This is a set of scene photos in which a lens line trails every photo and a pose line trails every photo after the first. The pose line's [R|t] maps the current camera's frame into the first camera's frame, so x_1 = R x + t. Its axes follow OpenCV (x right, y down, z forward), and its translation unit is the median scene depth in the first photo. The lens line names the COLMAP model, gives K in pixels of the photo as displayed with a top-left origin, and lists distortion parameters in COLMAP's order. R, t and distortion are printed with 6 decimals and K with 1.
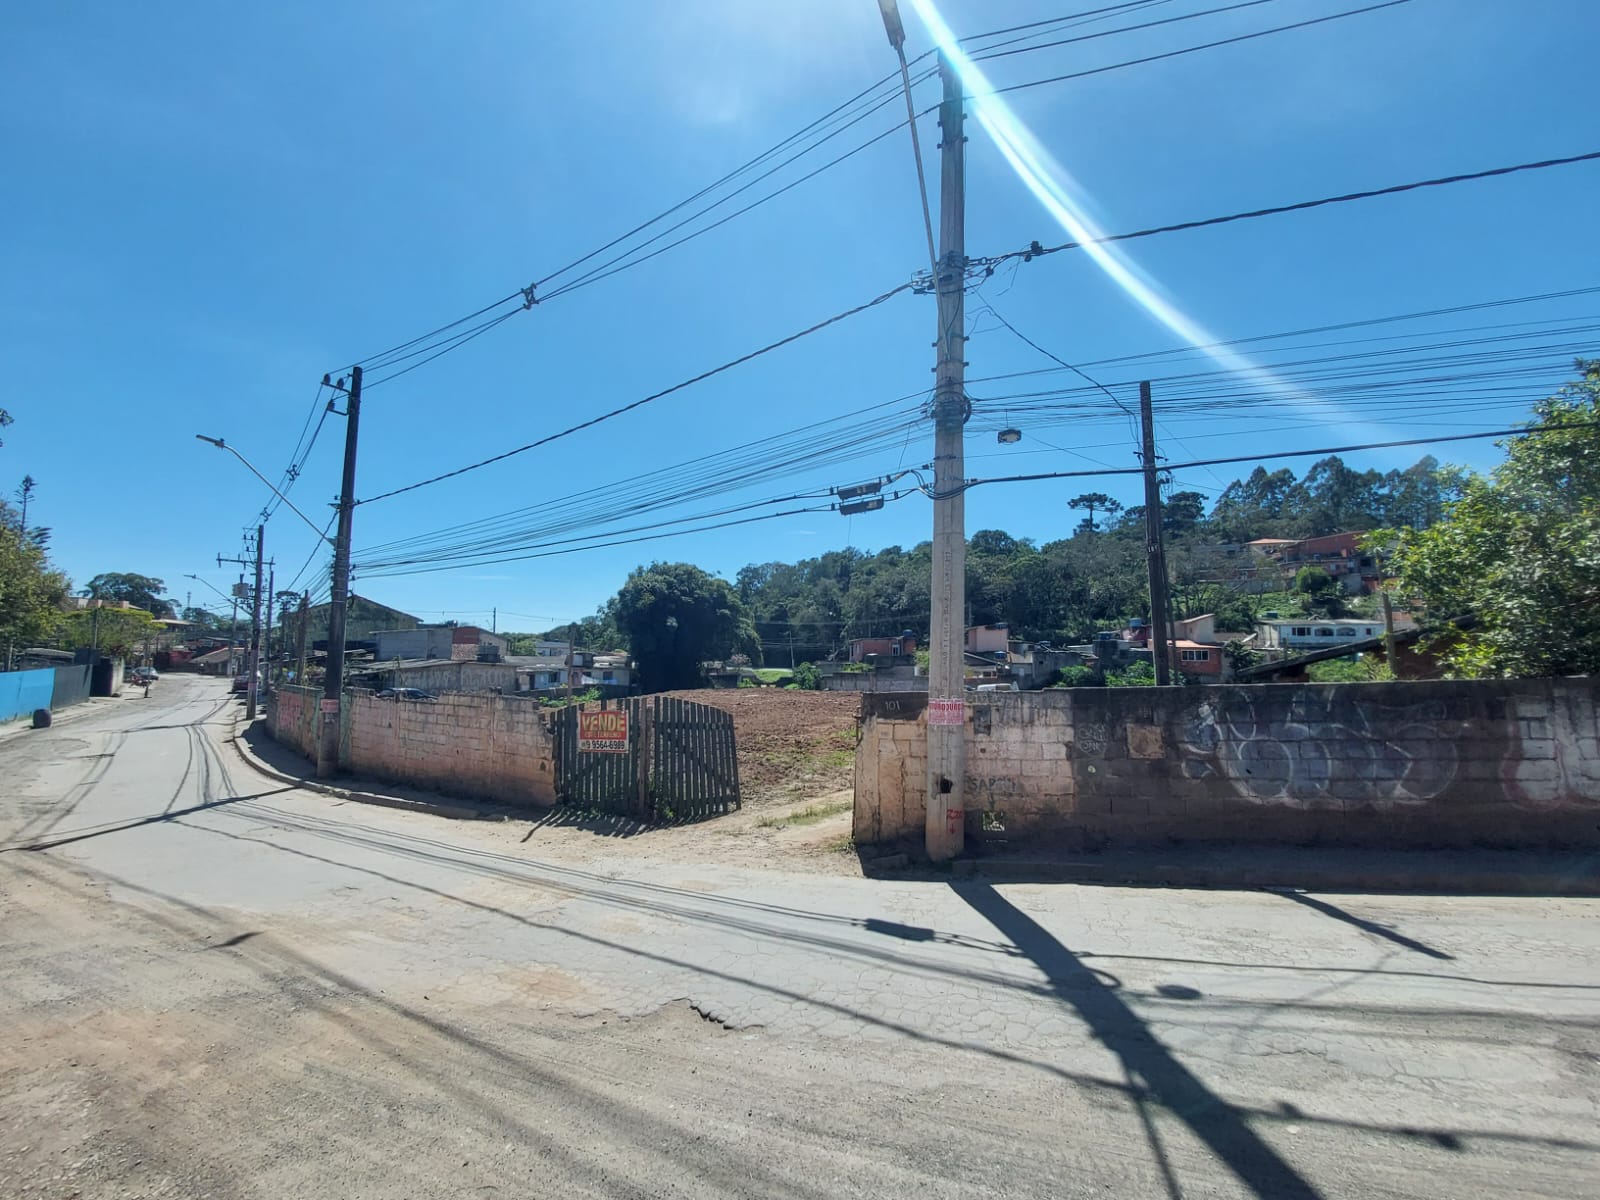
lens RADIAL K [[637.1, 0, 791.1], [0, 637.1, 615.3], [0, 0, 1]] dist [-0.004493, -0.003894]
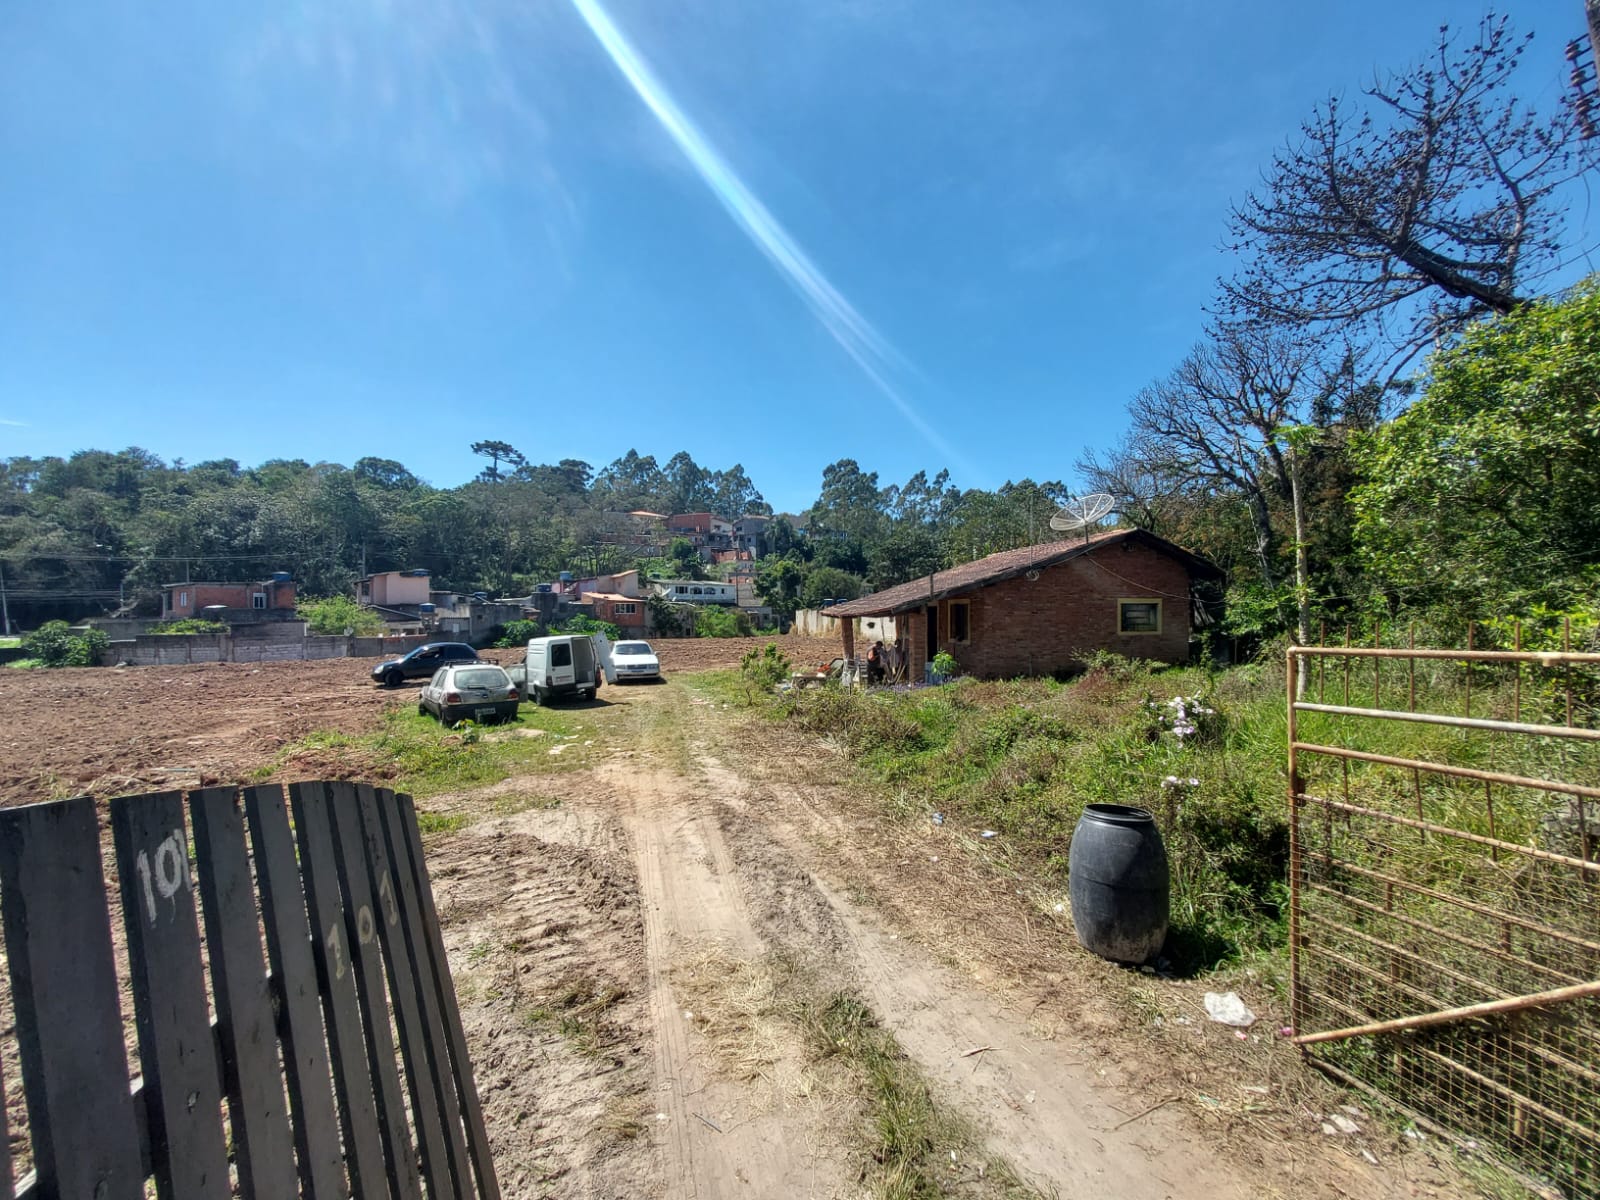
lens RADIAL K [[637.1, 0, 791.1], [0, 637.1, 615.3], [0, 0, 1]] dist [-0.004493, -0.003894]
pose [[0.609874, -0.008050, 0.792457, -0.034677], [-0.043184, 0.998125, 0.043373, 0.020955], [-0.791321, -0.060673, 0.608383, 0.178699]]
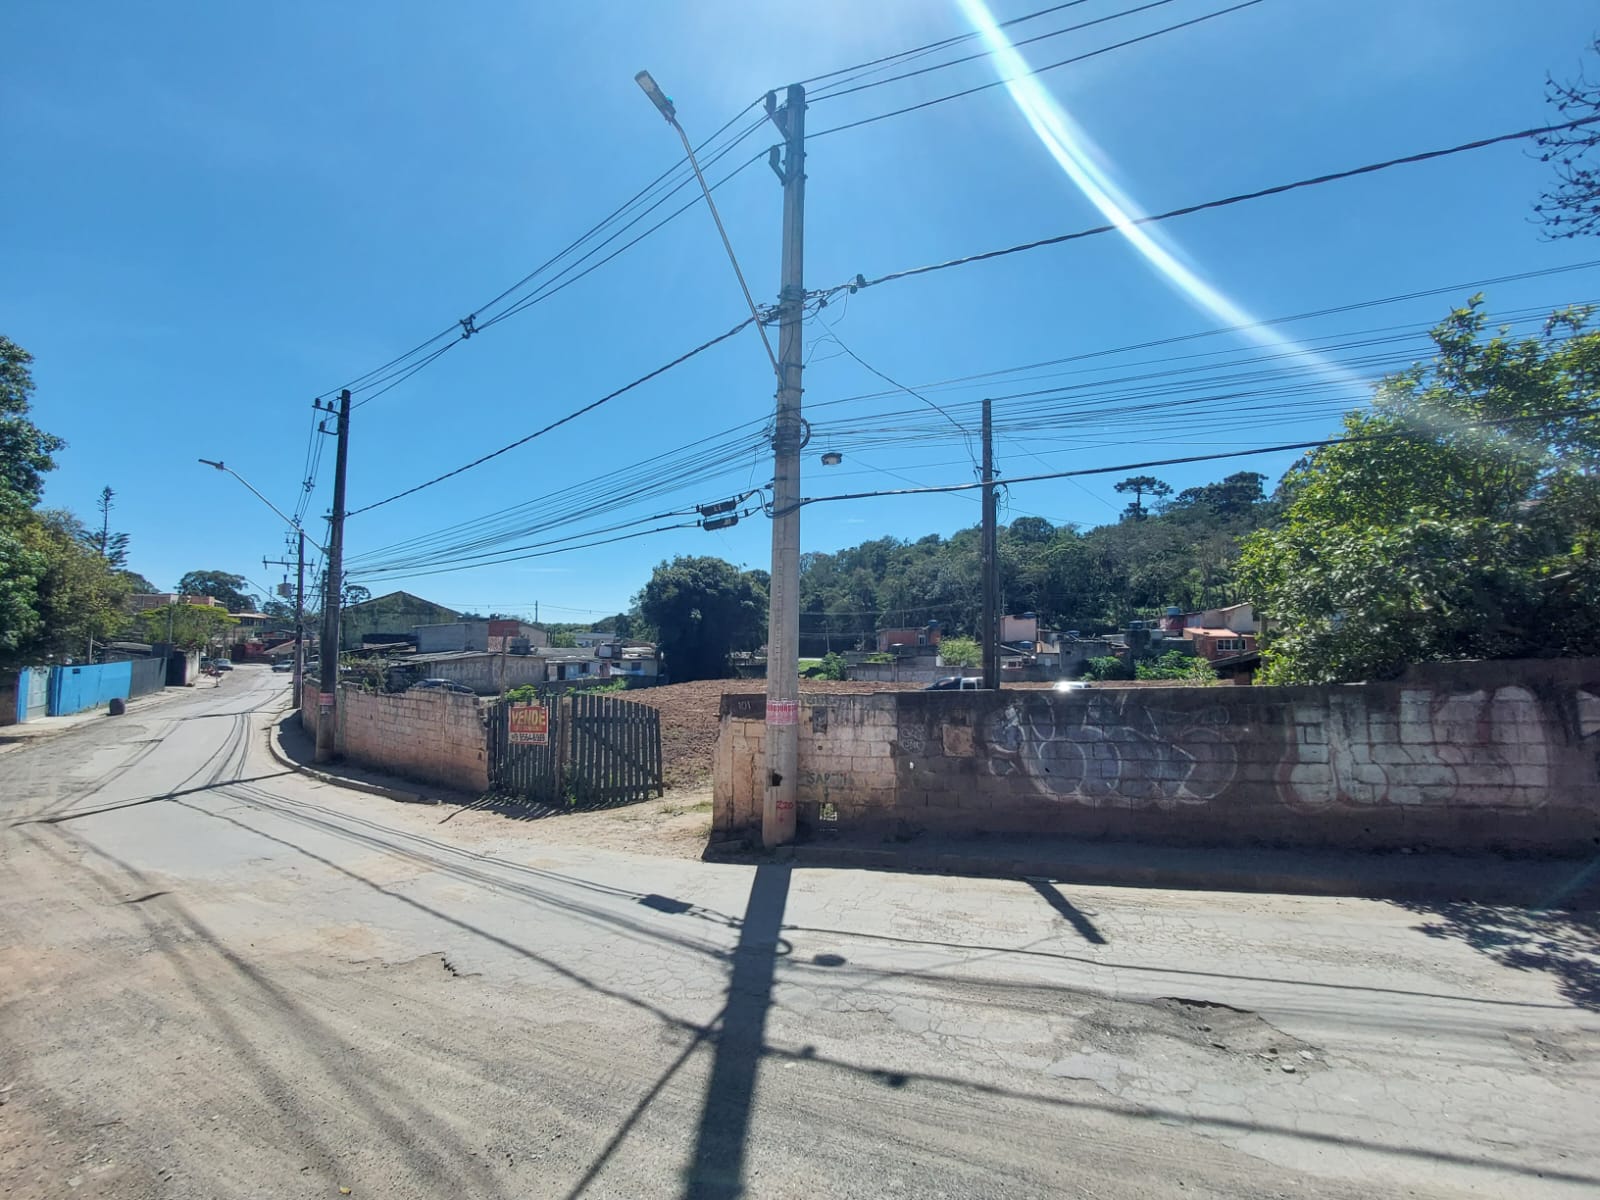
lens RADIAL K [[634.5, 0, 793.4], [0, 634.5, 619.3], [0, 0, 1]] dist [-0.003742, -0.003301]
pose [[0.997321, -0.006029, -0.072905, 0.047808], [0.007792, 0.999684, 0.023914, -0.004748], [0.072737, -0.024418, 0.997052, -0.011642]]
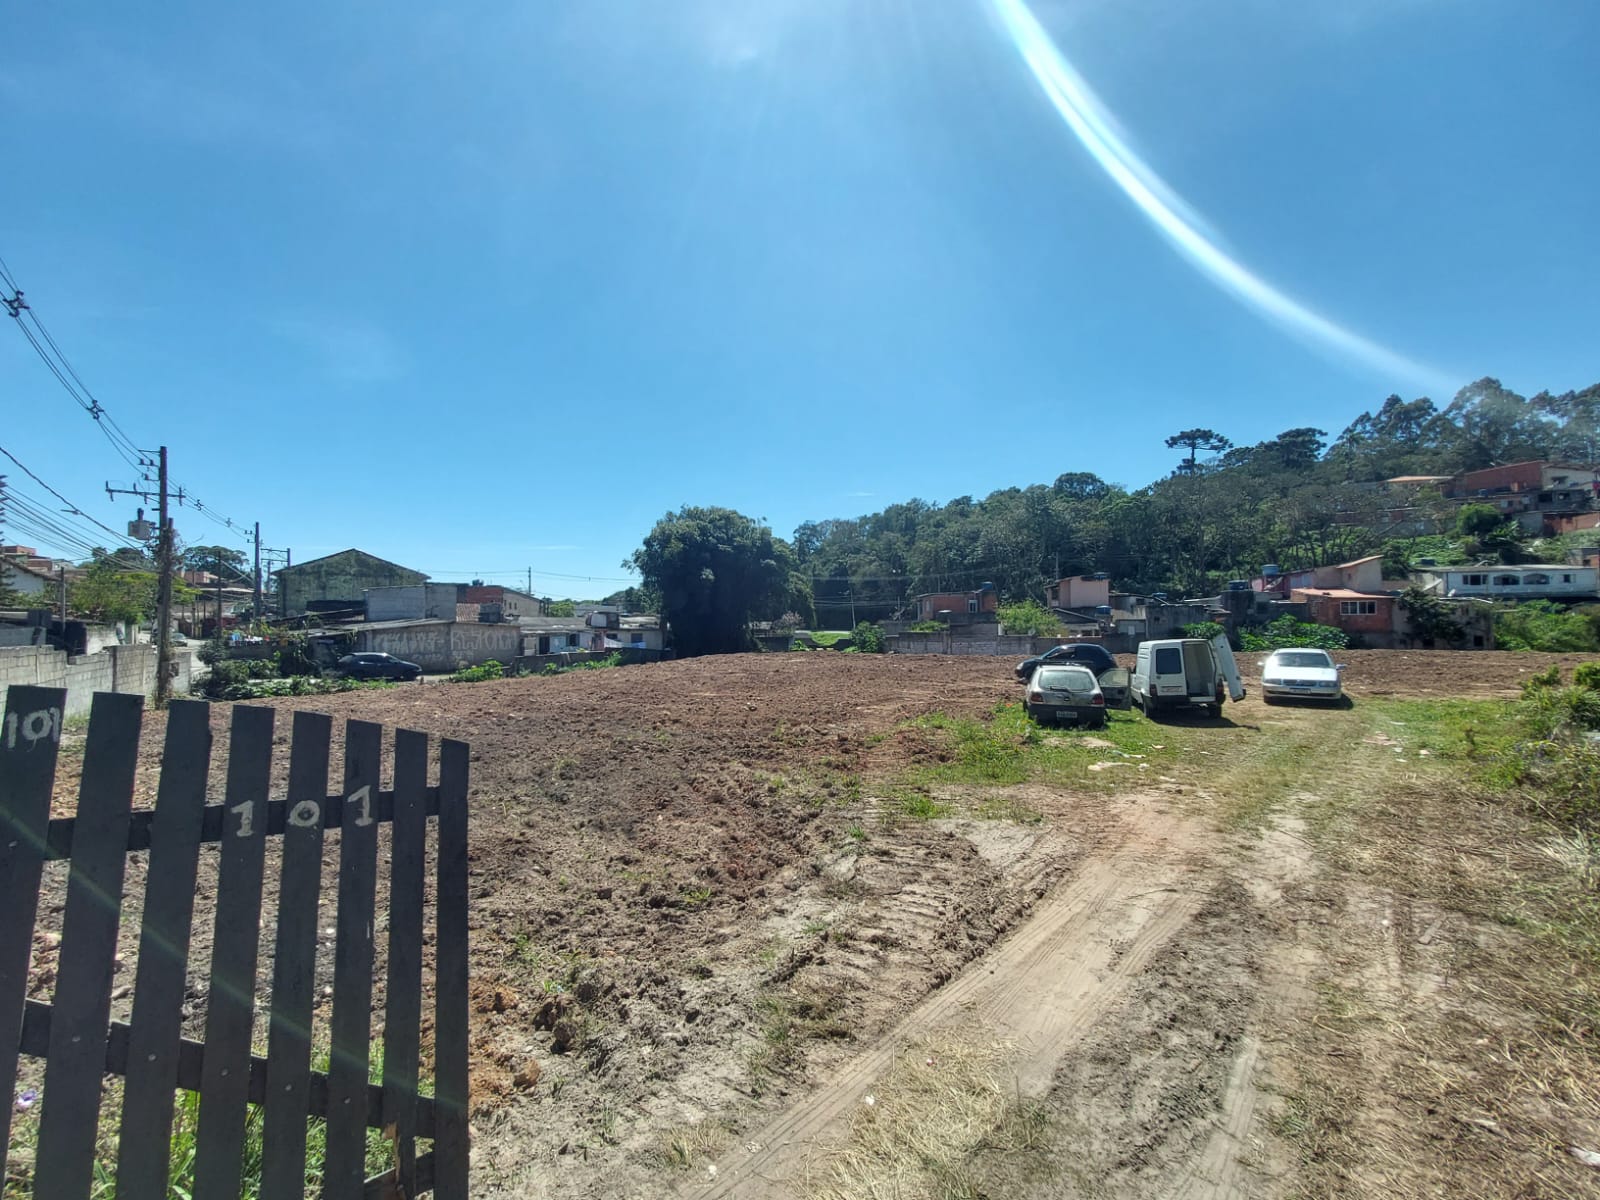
lens RADIAL K [[637.1, 0, 791.1], [0, 637.1, 615.3], [0, 0, 1]] dist [-0.004493, -0.003894]
pose [[0.995010, -0.010562, -0.099213, 0.009449], [0.016031, 0.998385, 0.054497, 0.021883], [0.098477, -0.055815, 0.993573, 0.173330]]
